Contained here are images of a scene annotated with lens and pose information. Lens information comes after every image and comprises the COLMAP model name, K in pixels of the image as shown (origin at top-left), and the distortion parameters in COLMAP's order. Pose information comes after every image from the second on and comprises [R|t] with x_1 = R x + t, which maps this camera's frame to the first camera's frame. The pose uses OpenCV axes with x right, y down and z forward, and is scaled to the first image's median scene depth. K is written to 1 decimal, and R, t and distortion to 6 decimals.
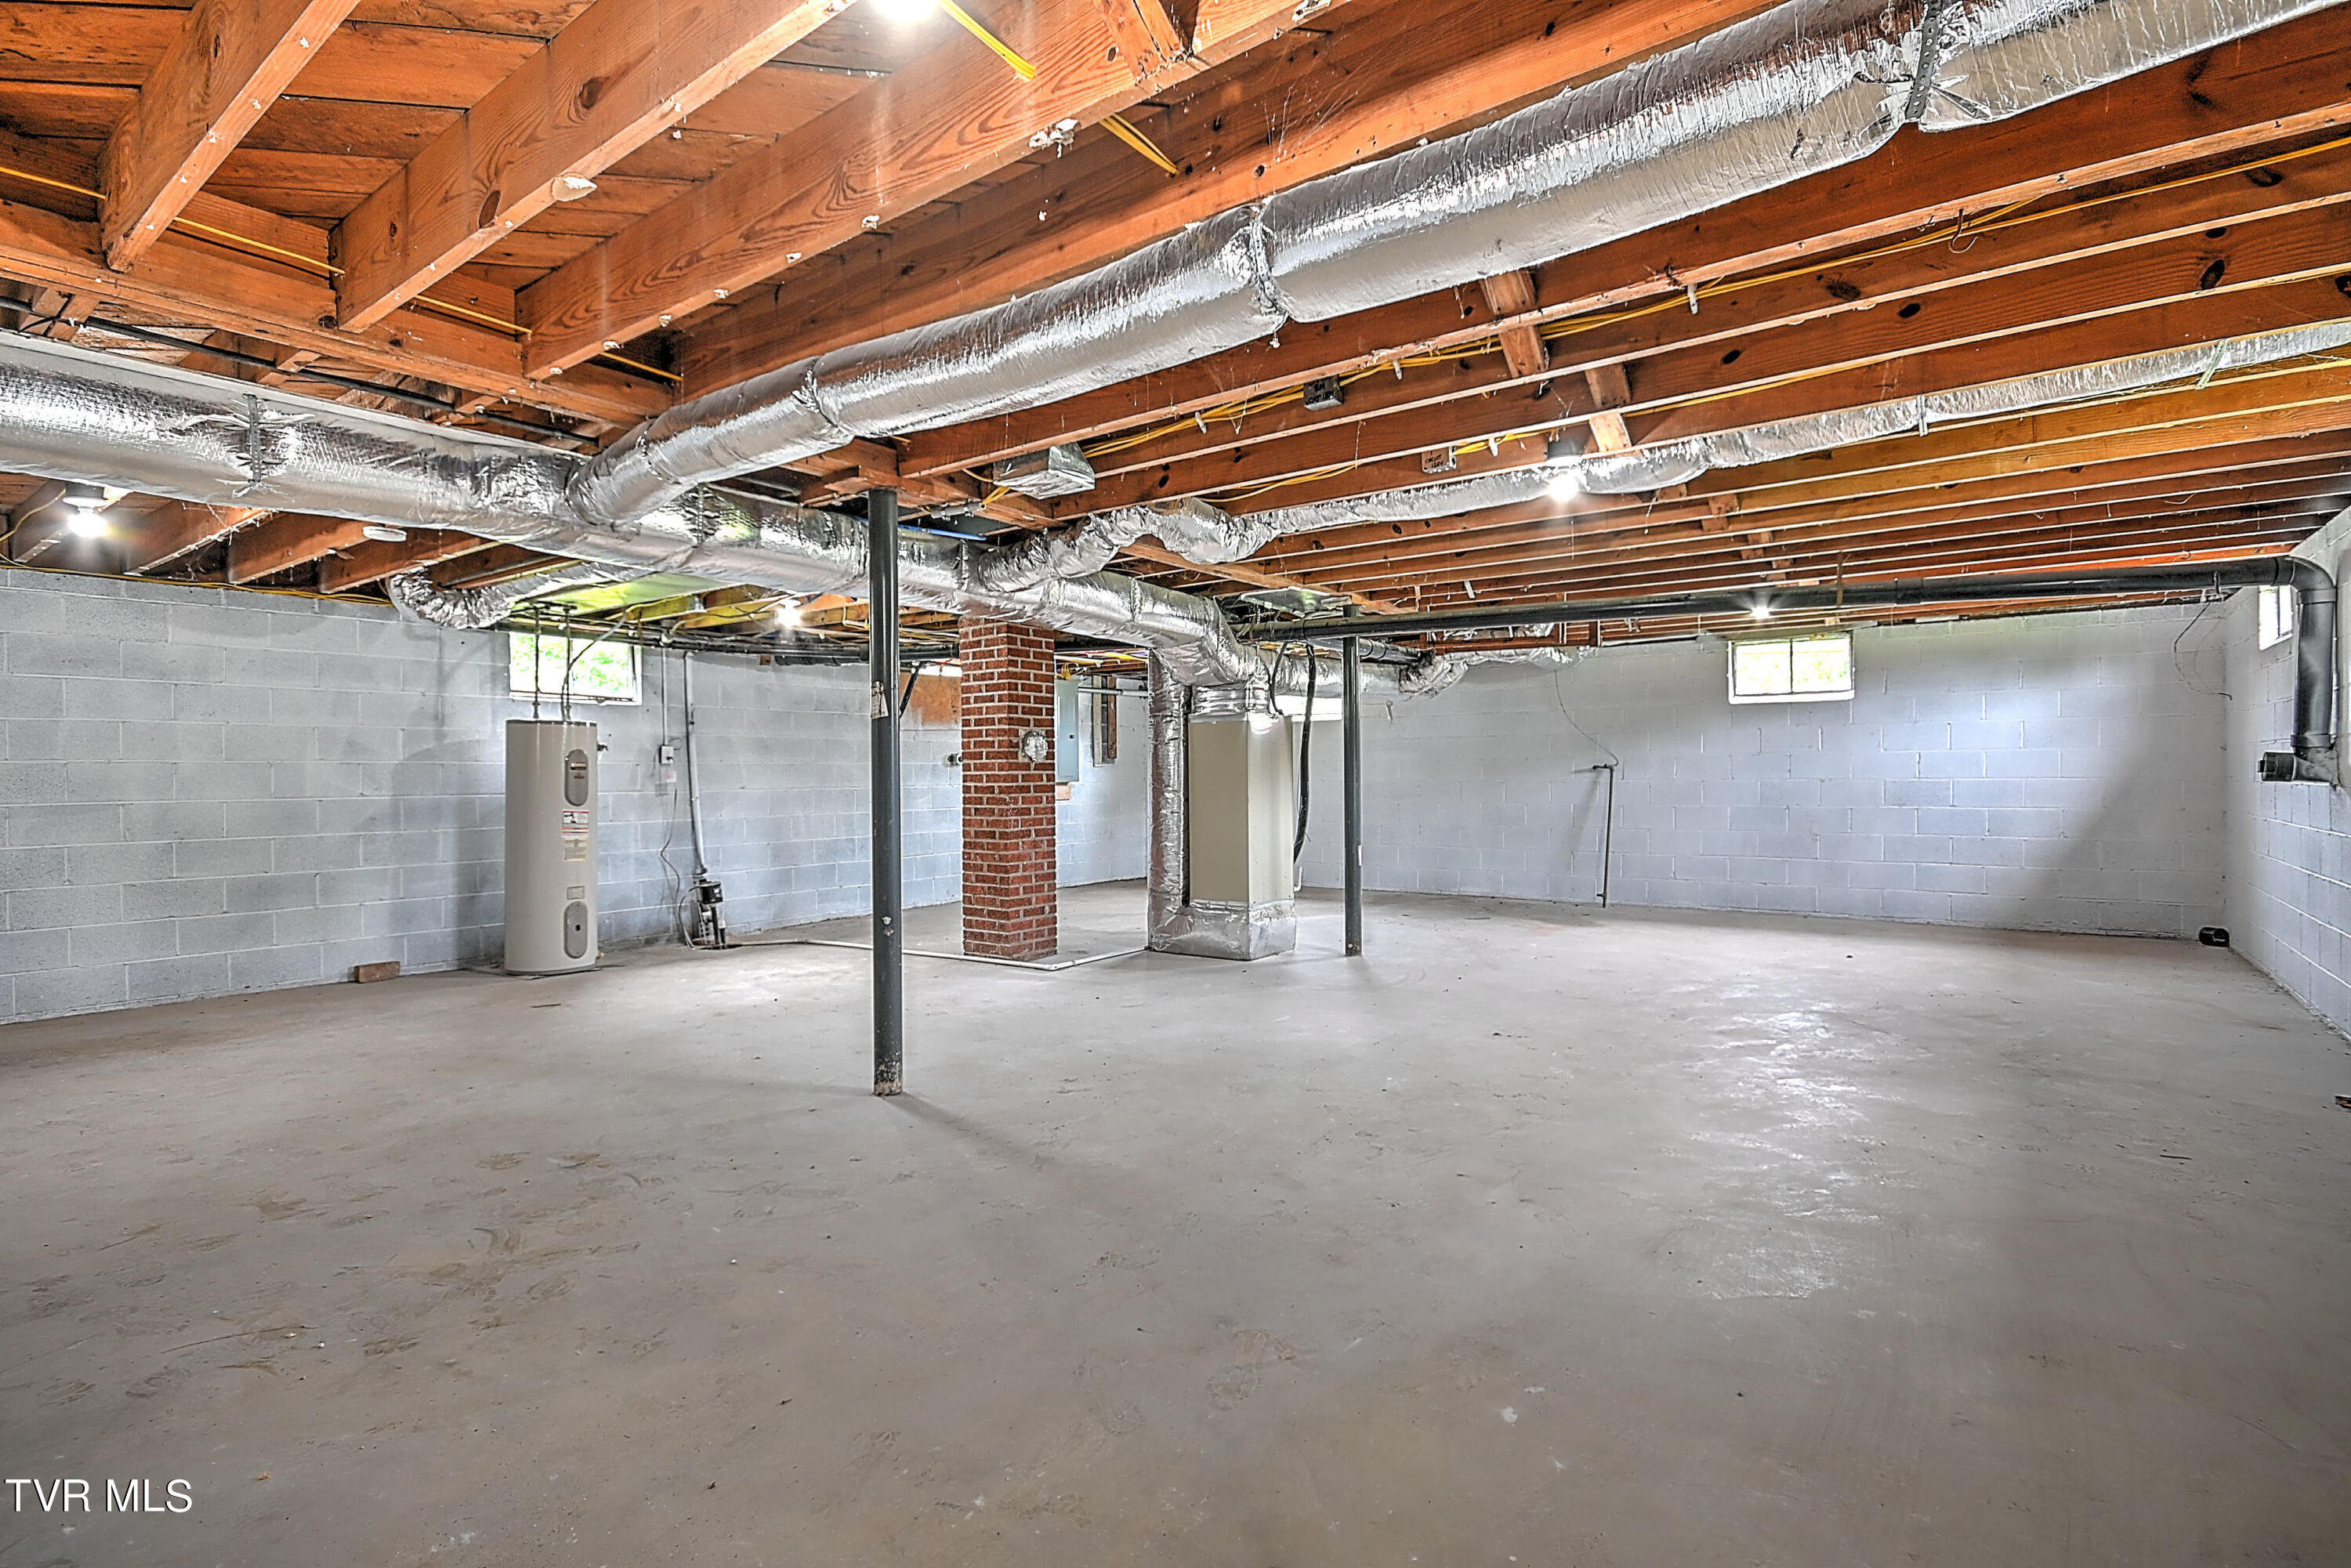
lens RADIAL K [[1105.8, 0, 1174.0], [0, 1105.8, 776.5], [0, 0, 1]] dist [0.000081, -0.001394]
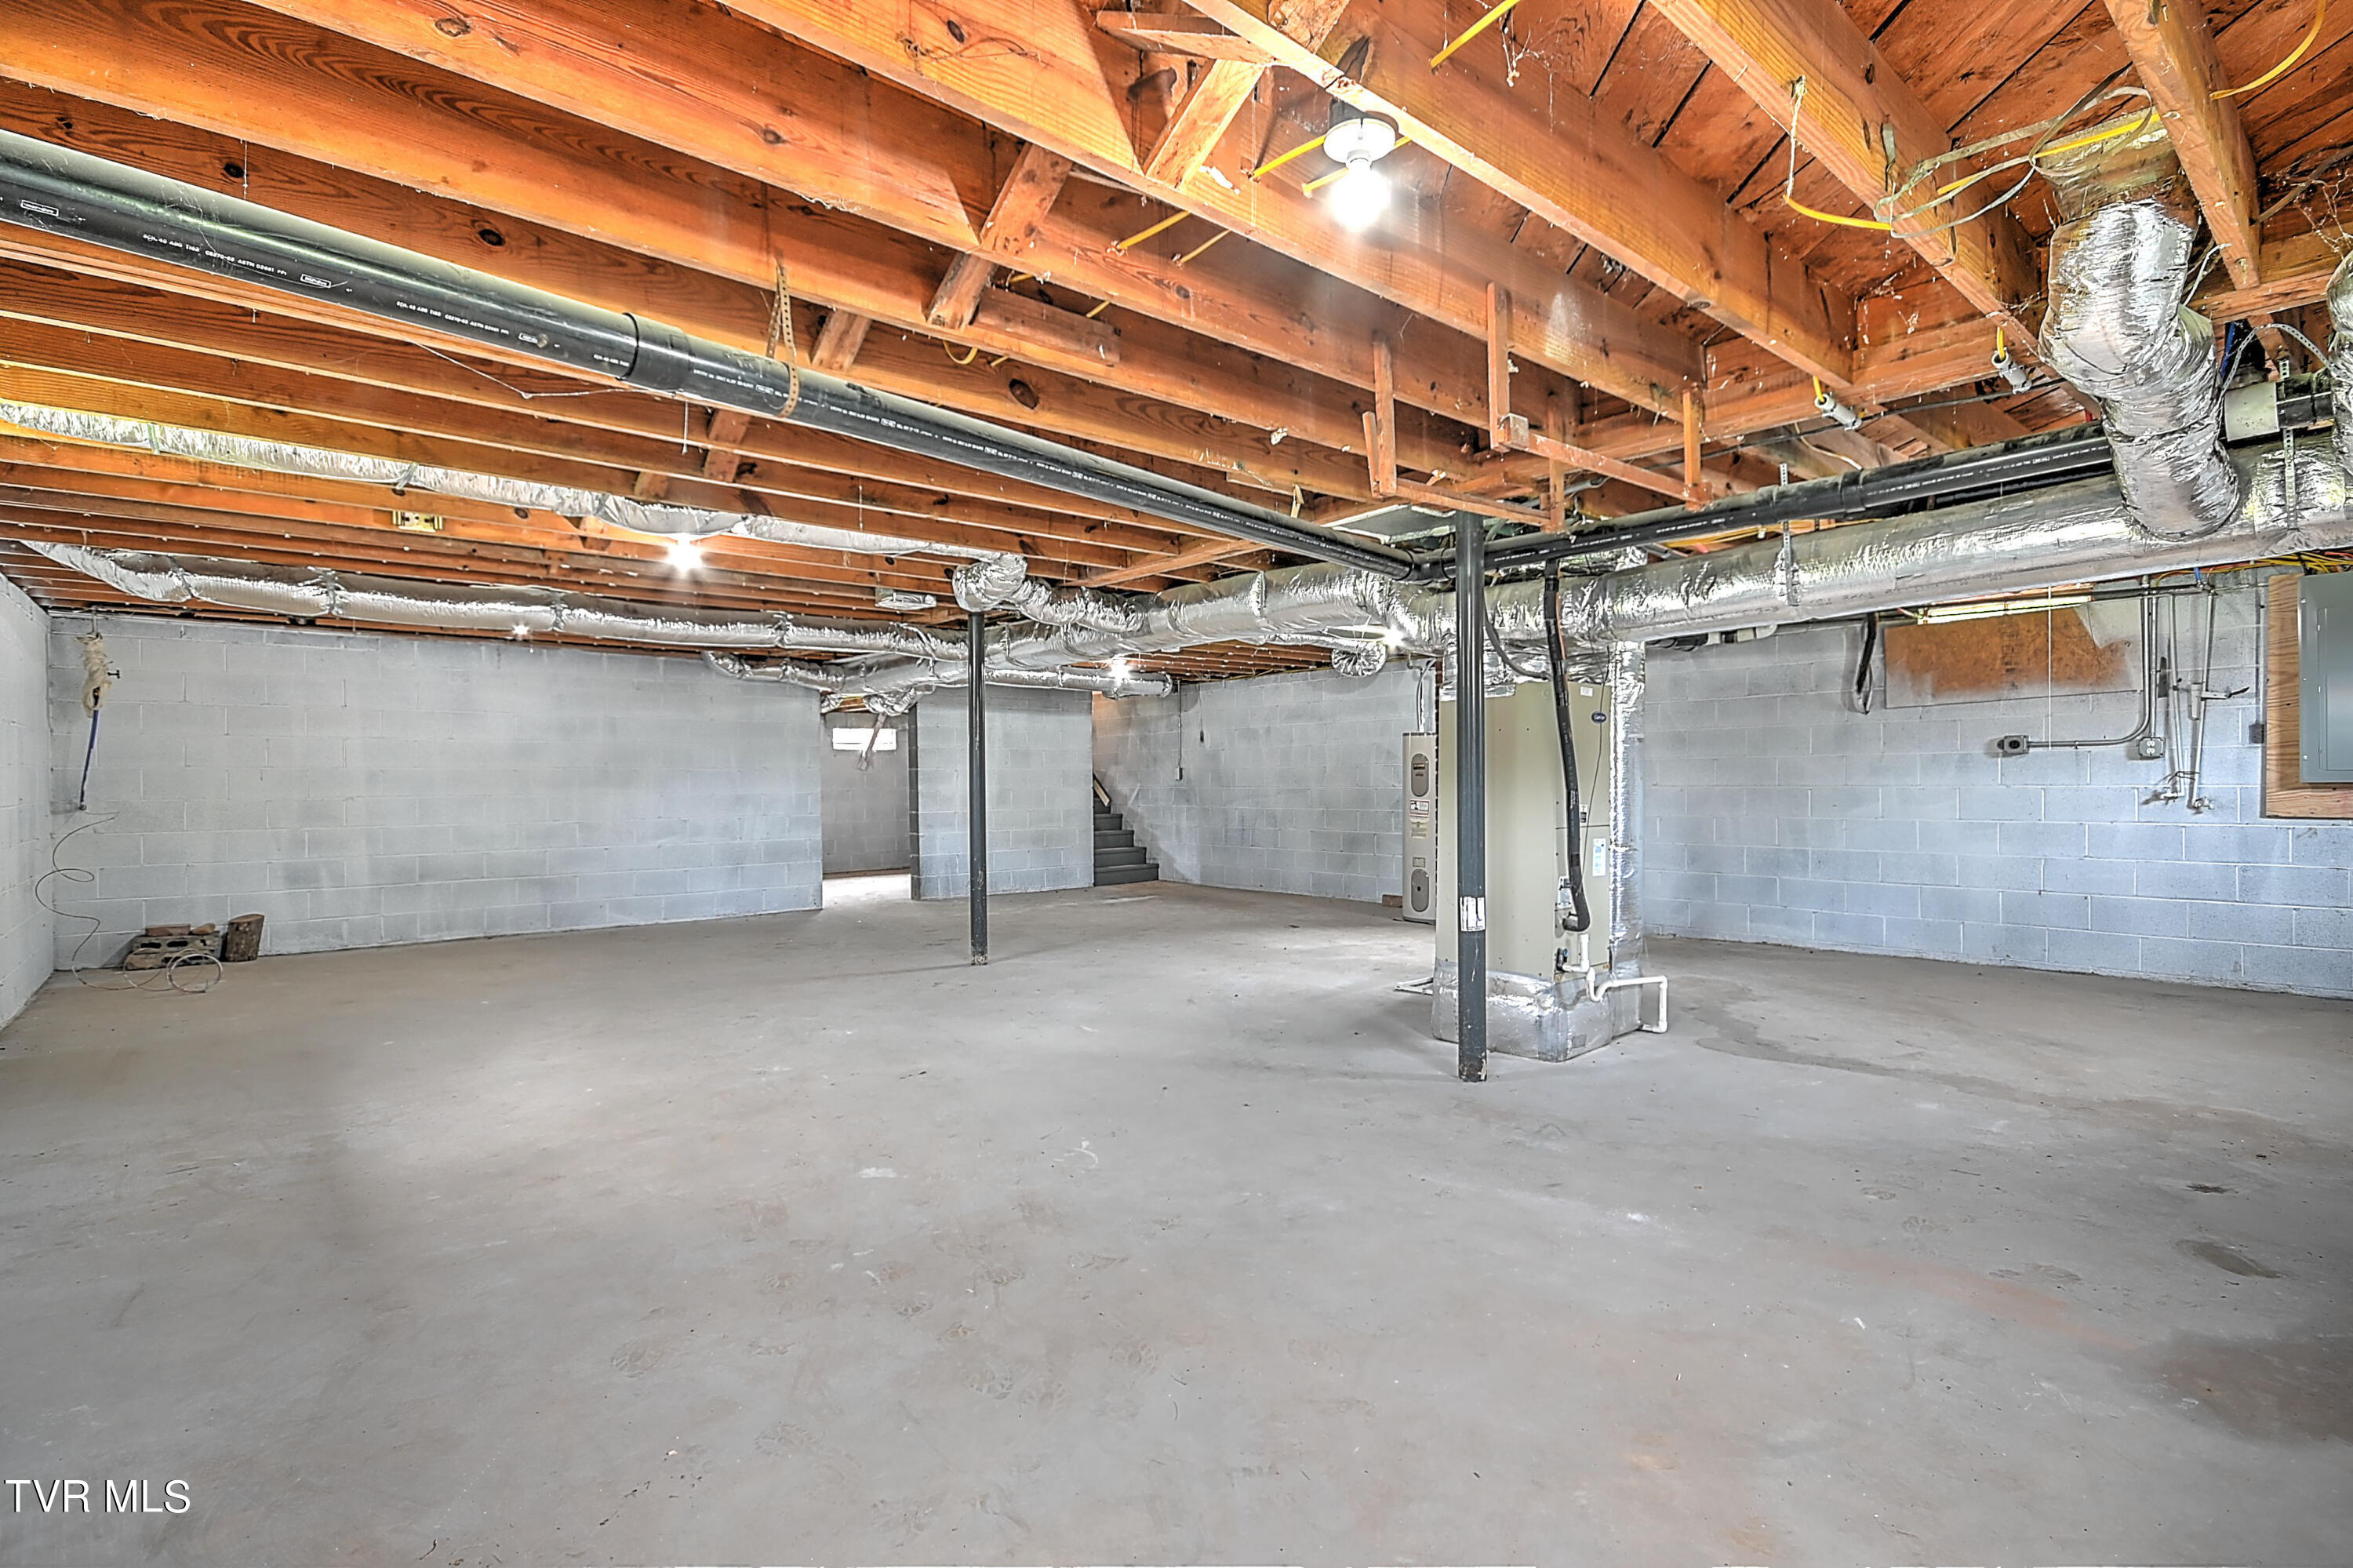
lens RADIAL K [[1091.9, 0, 1182.0], [0, 1091.9, 791.2], [0, 0, 1]] dist [0.002362, -0.002080]
pose [[-0.212905, 0.016637, -0.976931, 0.611154], [0.005034, 0.999860, 0.015930, -0.001300], [0.977060, -0.001526, -0.212959, 0.775124]]
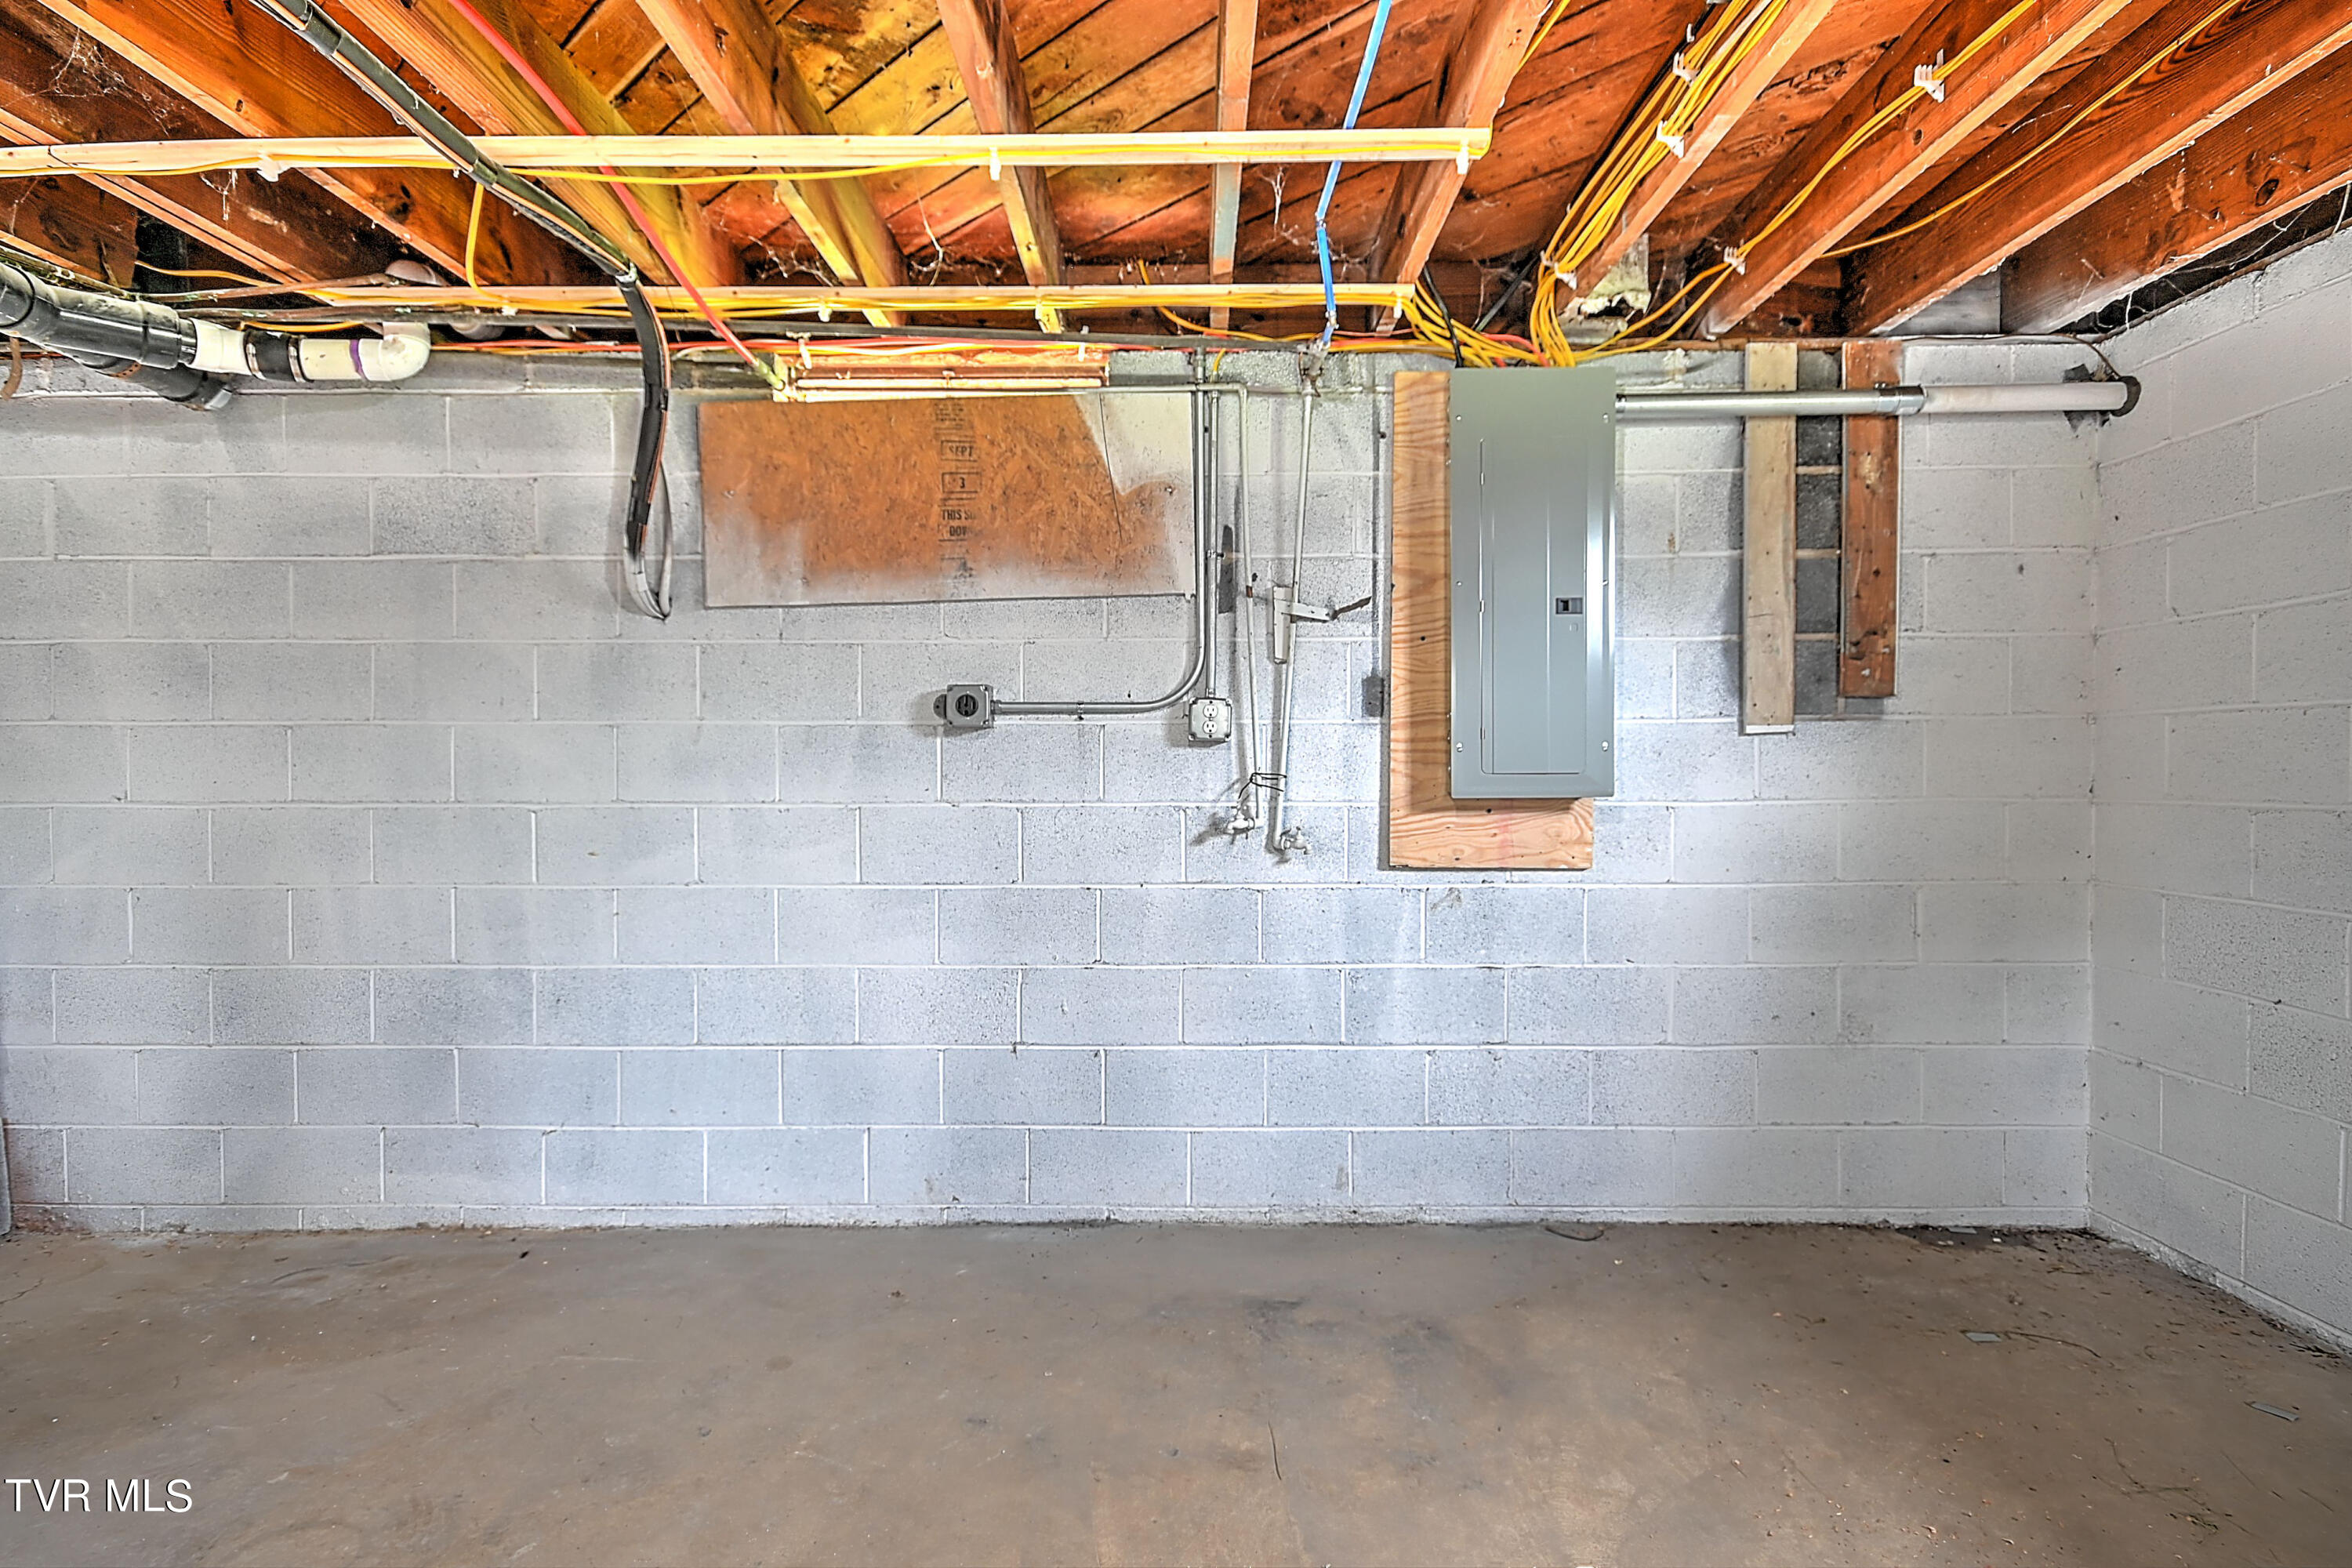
lens RADIAL K [[1091.4, 0, 1169.9], [0, 1091.4, 789.5], [0, 0, 1]] dist [0.002362, -0.002080]
pose [[0.590170, 0.017456, -0.807090, 0.058296], [-0.006528, 0.999837, 0.016852, 0.000014], [0.807252, -0.004677, 0.590188, 1.028976]]
